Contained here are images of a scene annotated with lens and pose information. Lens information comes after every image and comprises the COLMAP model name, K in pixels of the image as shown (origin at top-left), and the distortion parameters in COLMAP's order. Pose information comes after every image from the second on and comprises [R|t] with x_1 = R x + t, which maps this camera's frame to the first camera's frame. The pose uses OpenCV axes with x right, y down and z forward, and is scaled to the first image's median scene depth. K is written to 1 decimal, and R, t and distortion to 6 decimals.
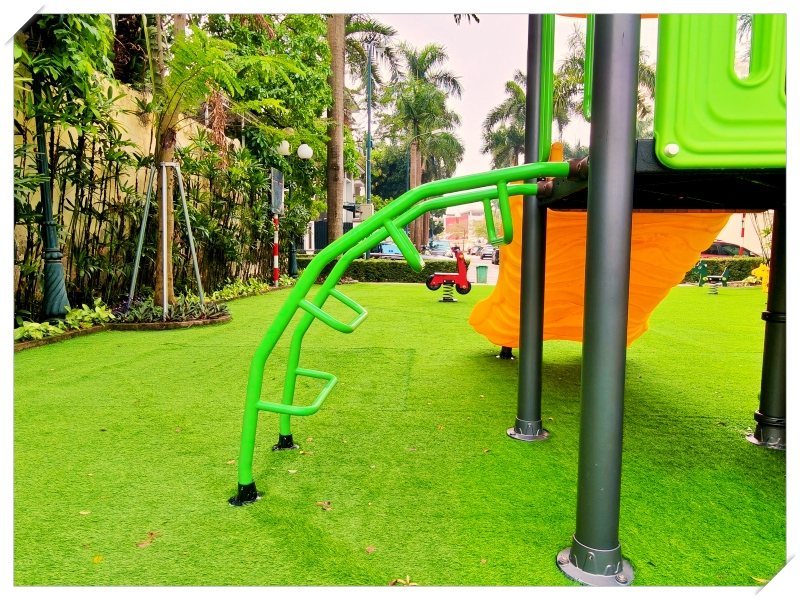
lens RADIAL K [[537.0, 0, 397.1], [0, 537.0, 304.0], [0, 0, 1]] dist [0.002413, -0.000989]
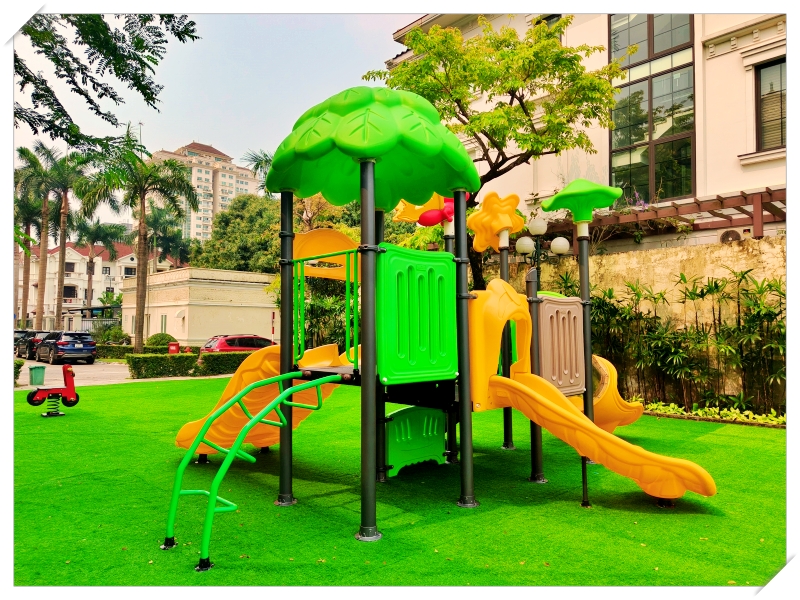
lens RADIAL K [[555.4, 0, 397.6], [0, 555.4, 301.1], [0, 0, 1]] dist [0.018779, -0.013237]
pose [[0.662442, 0.037753, 0.748161, -0.261262], [0.070286, 0.991191, -0.112250, -0.053868], [-0.745809, 0.126944, 0.653953, -0.166516]]
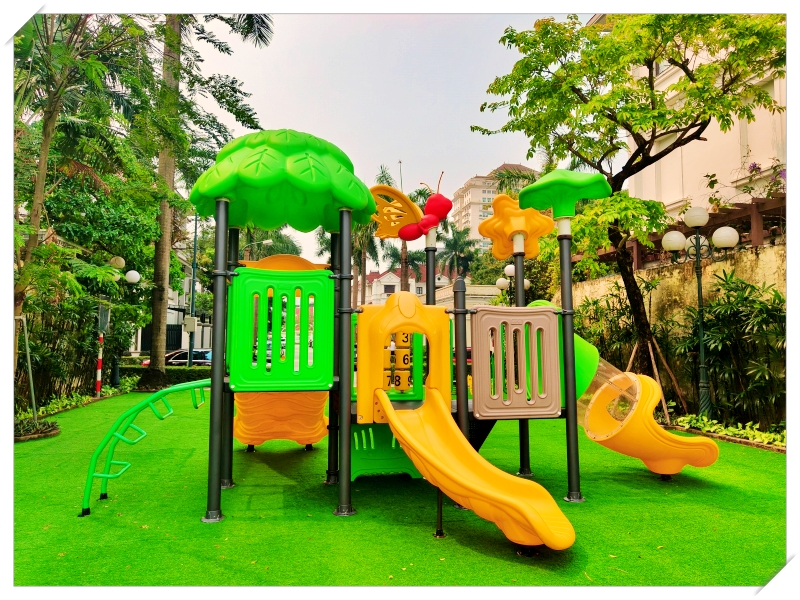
lens RADIAL K [[555.4, 0, 397.4], [0, 555.4, 301.1], [0, 0, 1]] dist [0.018779, -0.013237]
pose [[0.962972, 0.020061, 0.268853, 0.080037], [0.024899, 0.986348, -0.162783, -0.032028], [-0.268448, 0.163450, 0.949326, -0.406139]]
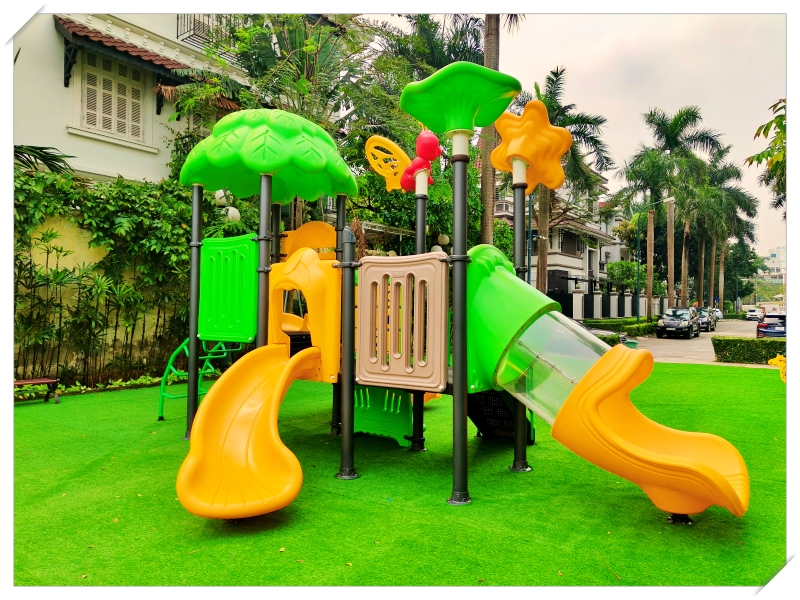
lens RADIAL K [[555.4, 0, 403.4], [0, 555.4, 307.9], [0, 0, 1]] dist [0.018779, -0.013237]
pose [[0.860708, 0.004041, -0.509083, 0.604435], [-0.054599, 0.994934, -0.084414, -0.031991], [0.506162, 0.100452, 0.856568, -0.293414]]
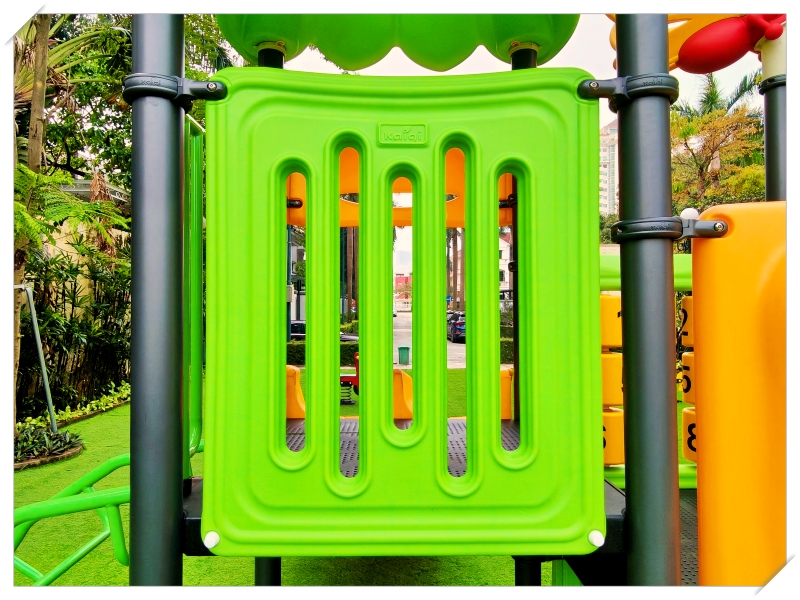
lens RADIAL K [[537.0, 0, 397.5], [0, 537.0, 306.7], [0, 0, 1]] dist [0.002413, -0.000989]
pose [[0.996378, -0.006155, 0.084806, 0.106806], [0.014414, 0.995169, -0.097117, -0.083535], [-0.083798, 0.097988, 0.991653, 0.011426]]
